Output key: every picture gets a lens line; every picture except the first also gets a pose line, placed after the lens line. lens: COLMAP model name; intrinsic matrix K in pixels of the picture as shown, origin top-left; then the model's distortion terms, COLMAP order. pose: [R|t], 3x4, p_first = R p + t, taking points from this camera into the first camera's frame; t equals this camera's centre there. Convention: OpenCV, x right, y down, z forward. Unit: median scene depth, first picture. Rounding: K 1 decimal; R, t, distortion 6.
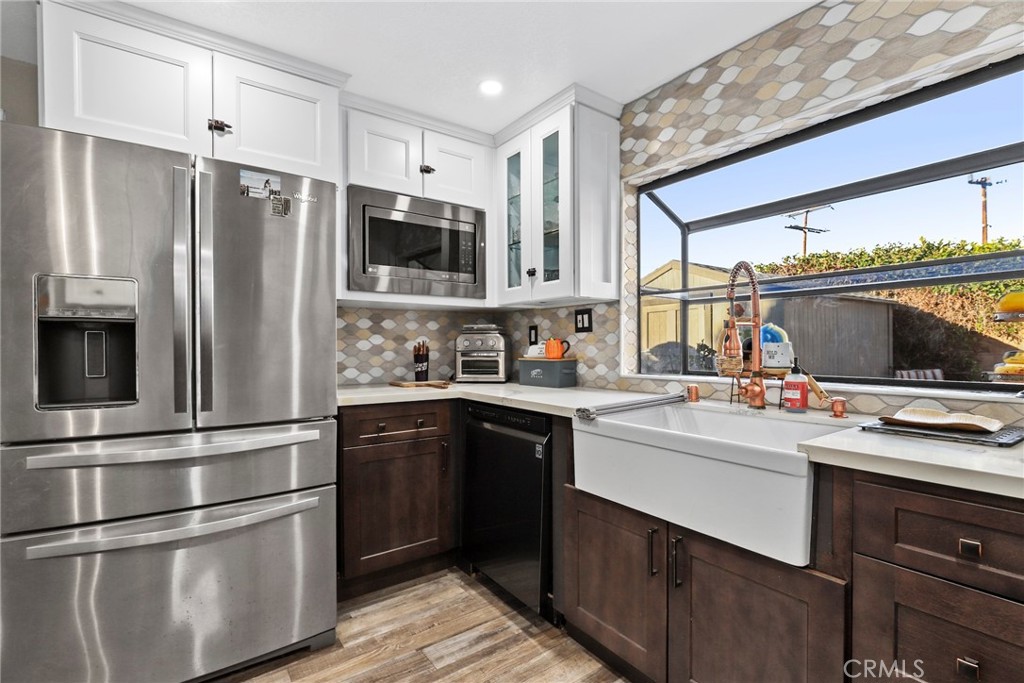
lens RADIAL K [[472.5, 0, 509.8], [0, 472.5, 345.2], [0, 0, 1]] dist [-0.011632, 0.000431]
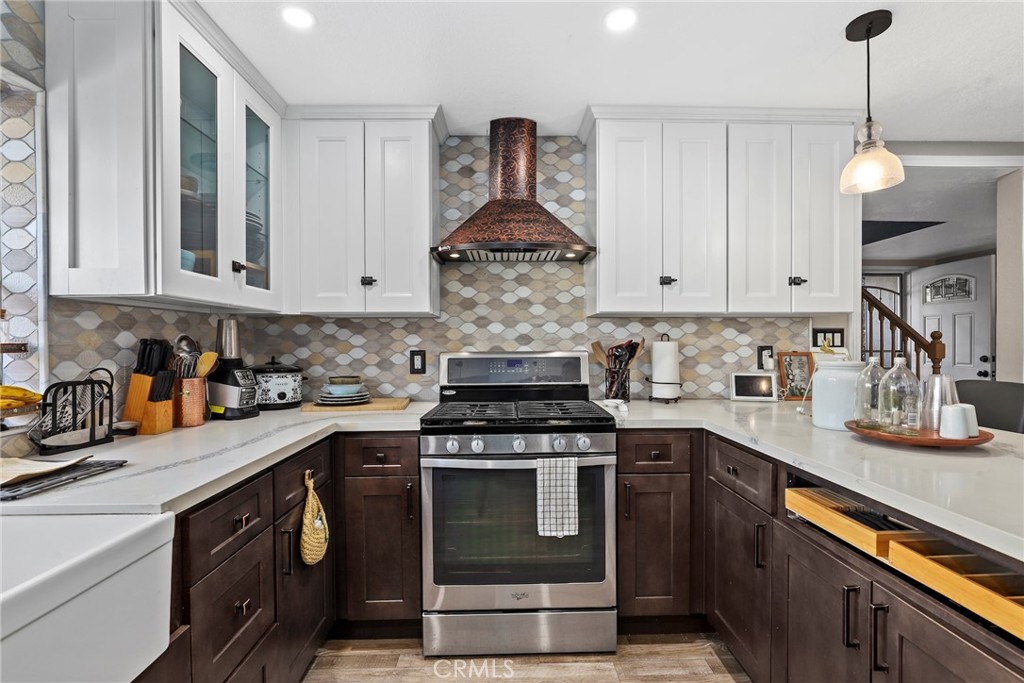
lens RADIAL K [[472.5, 0, 509.8], [0, 472.5, 345.2], [0, 0, 1]] dist [-0.011632, 0.000431]
pose [[-0.826041, 0.005933, 0.563579, -0.181321], [0.006927, 0.999976, -0.000374, -0.035109], [-0.563567, 0.003595, -0.826062, 0.653878]]
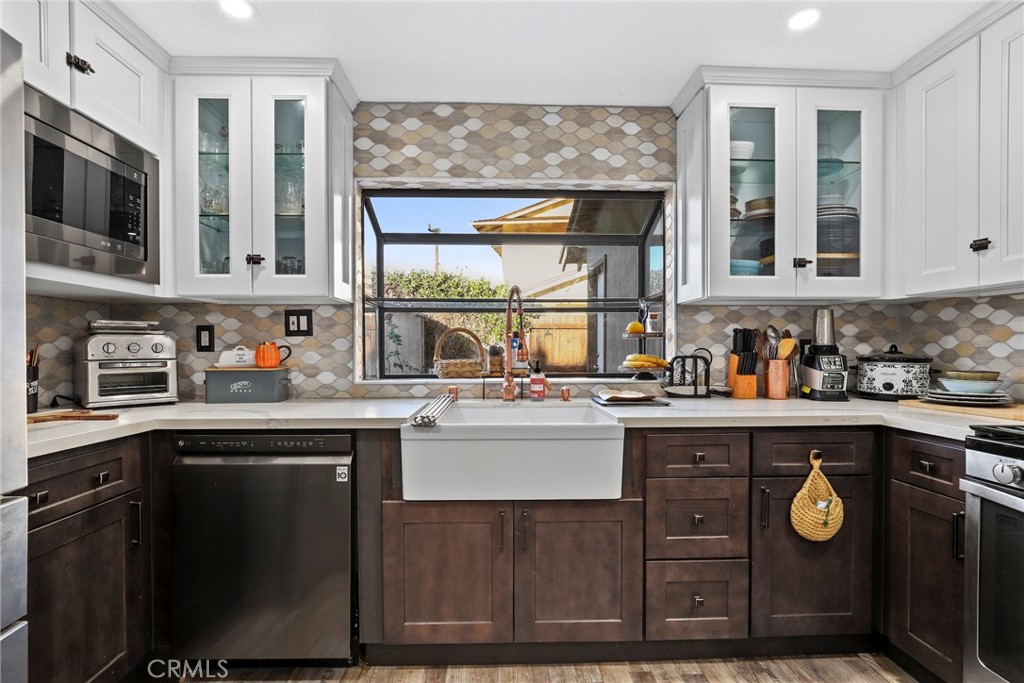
lens RADIAL K [[478.8, 0, 511.1], [0, 478.8, 350.1], [0, 0, 1]] dist [-0.012641, 0.000577]
pose [[0.551213, -0.001431, 0.834364, -0.416545], [-0.001824, 0.999994, 0.002919, -0.005572], [-0.834363, -0.003131, 0.551207, 0.213161]]
